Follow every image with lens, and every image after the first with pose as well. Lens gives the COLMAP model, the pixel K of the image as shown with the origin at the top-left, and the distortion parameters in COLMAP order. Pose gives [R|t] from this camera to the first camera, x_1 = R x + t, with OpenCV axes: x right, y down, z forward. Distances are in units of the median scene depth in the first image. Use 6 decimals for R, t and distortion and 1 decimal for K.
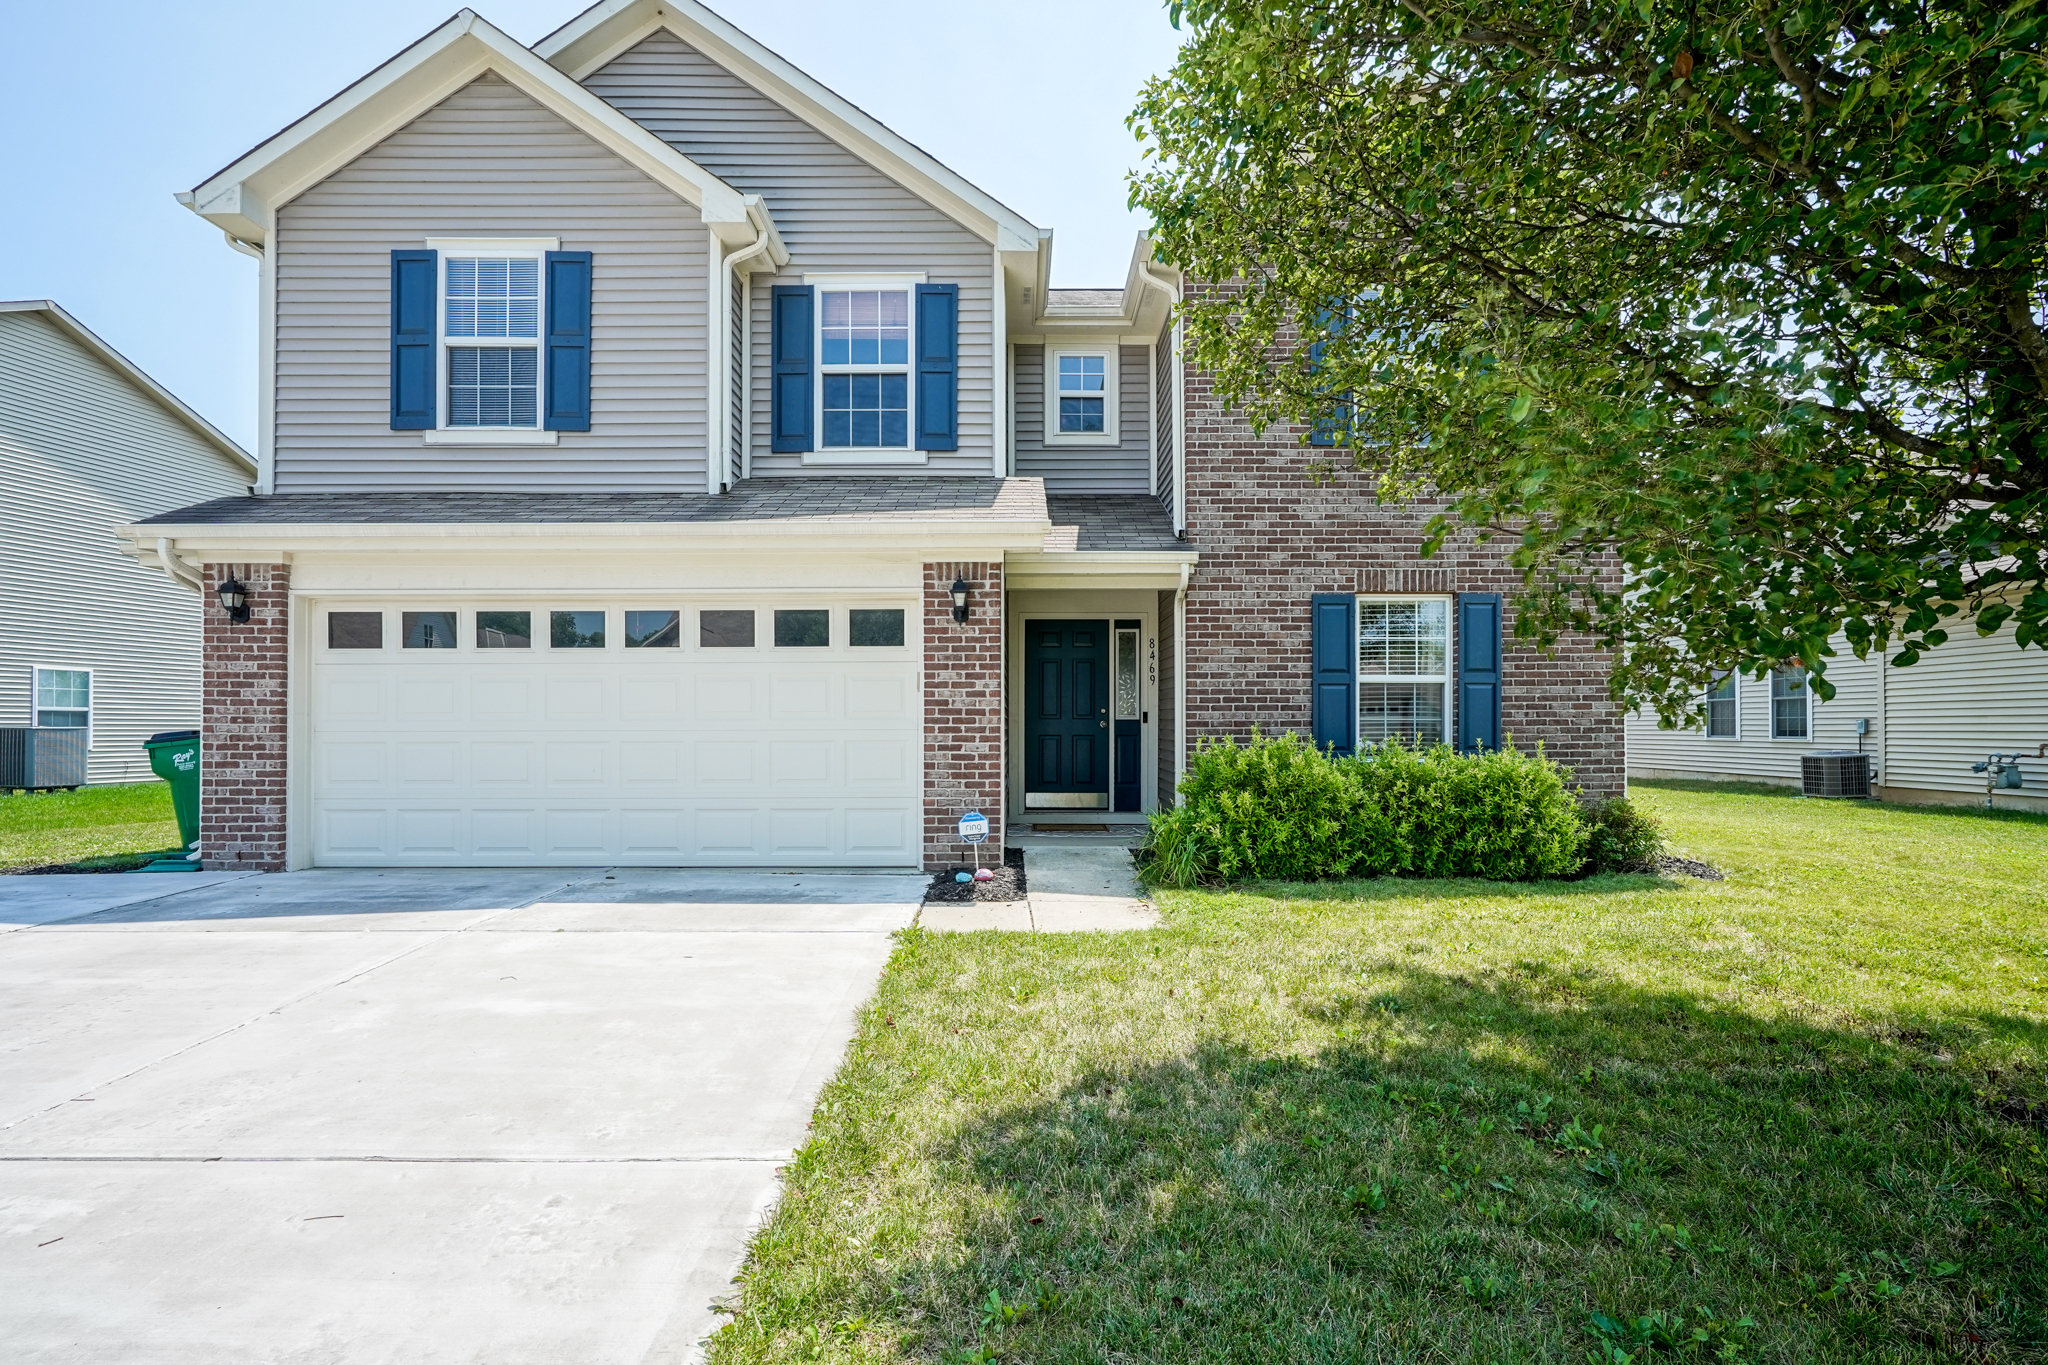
lens RADIAL K [[960.0, 0, 1022.5], [0, 960.0, 720.3], [0, 0, 1]] dist [-0.002310, -0.000026]
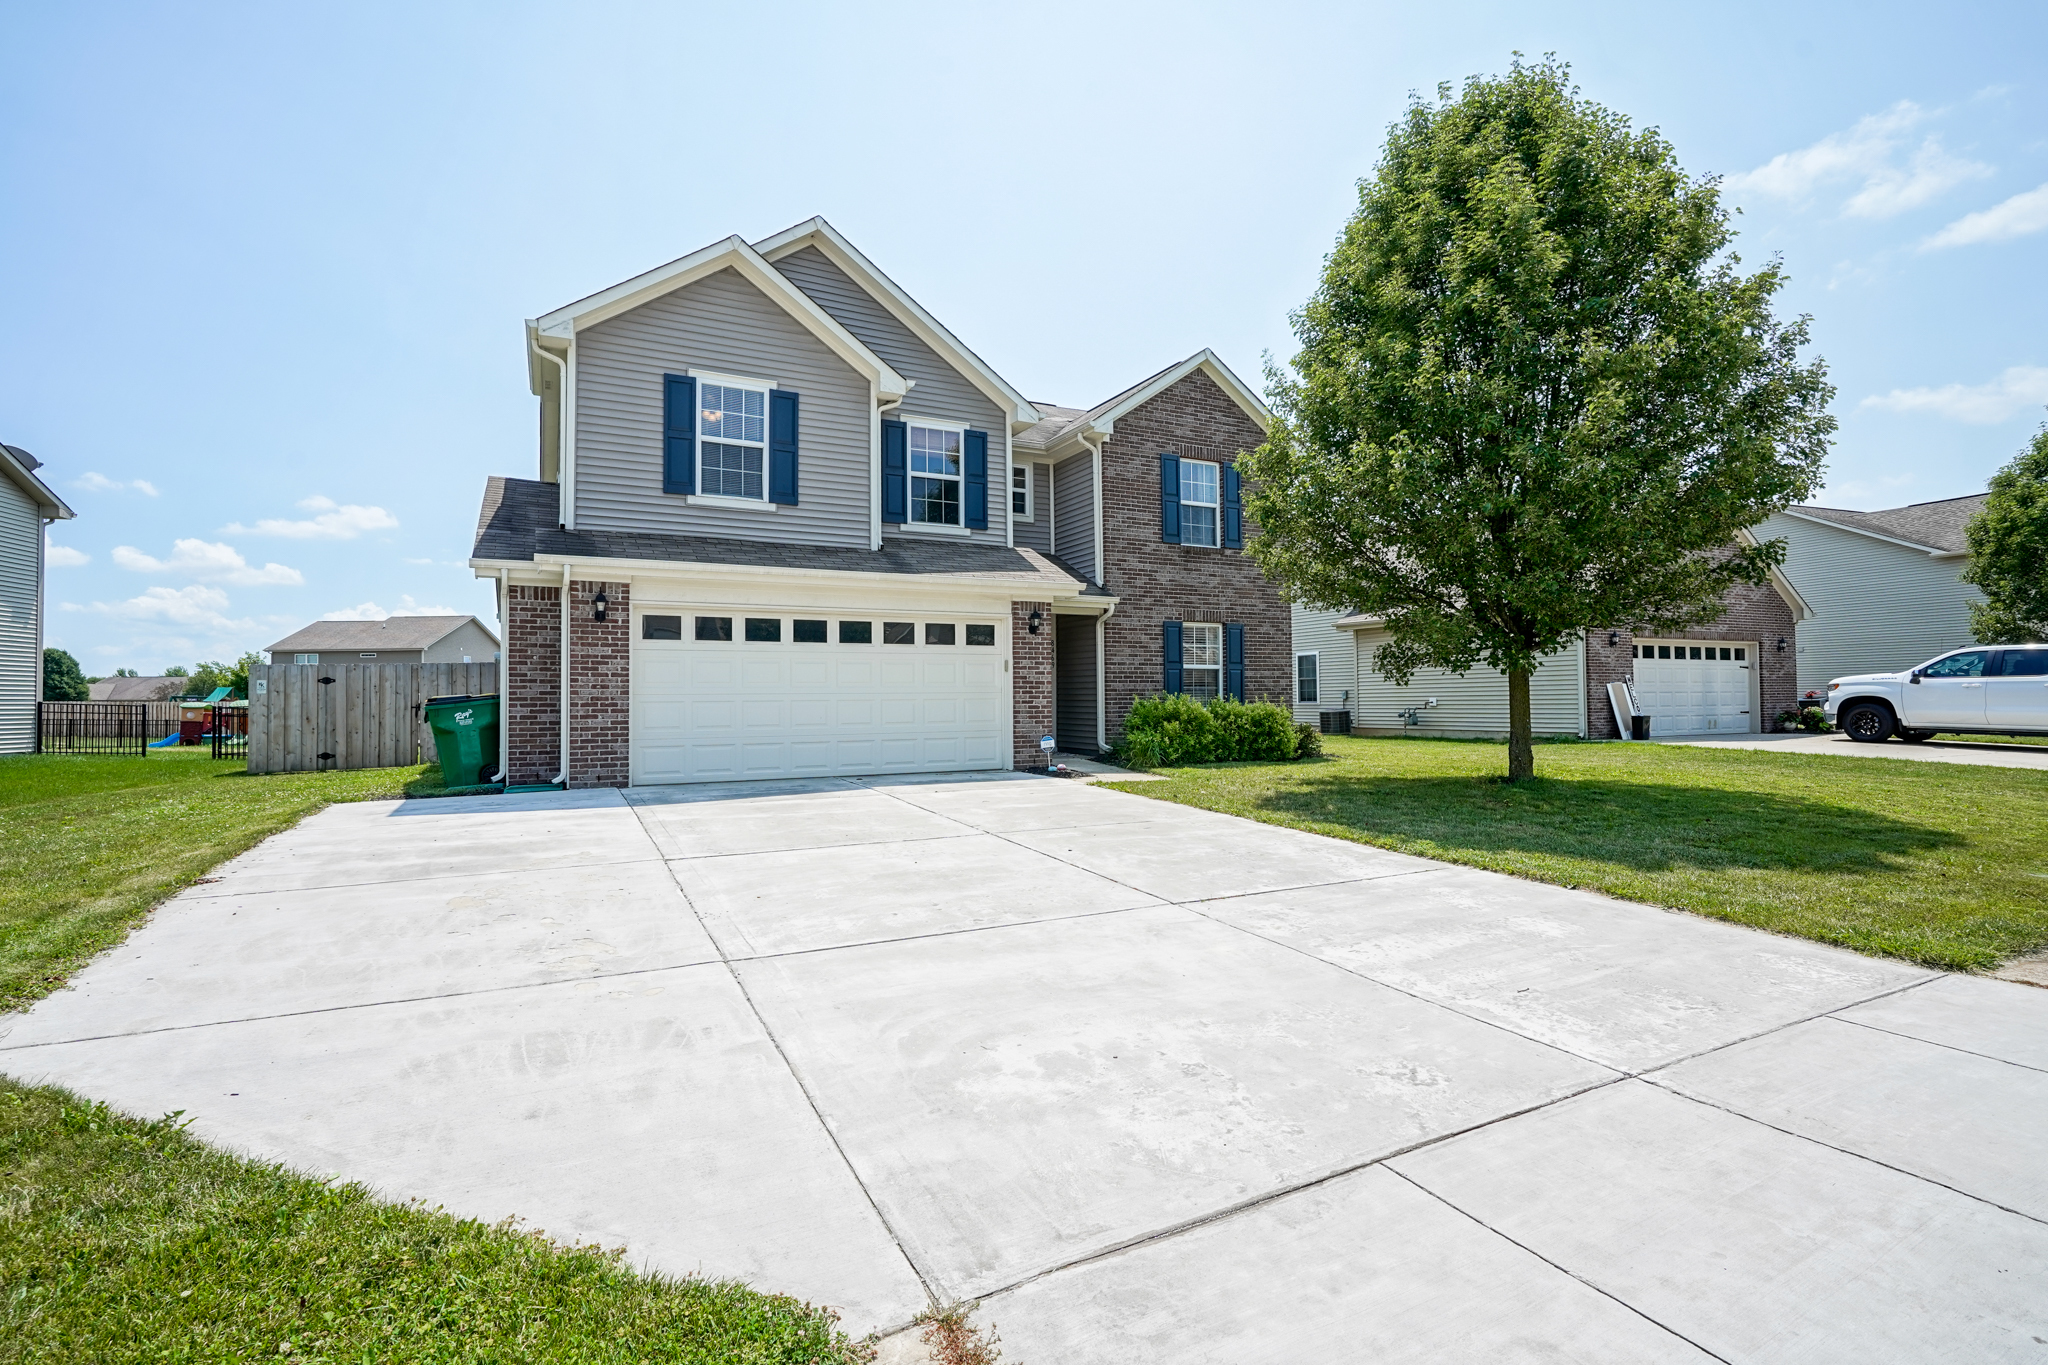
lens RADIAL K [[941.0, 0, 1024.0], [0, 941.0, 682.5], [0, 0, 1]] dist [0.000776, 0.001155]
pose [[0.894640, 0.003326, 0.446776, -0.809848], [0.005206, 0.999827, -0.017866, 0.021254], [-0.446758, 0.018310, 0.894468, -0.554739]]
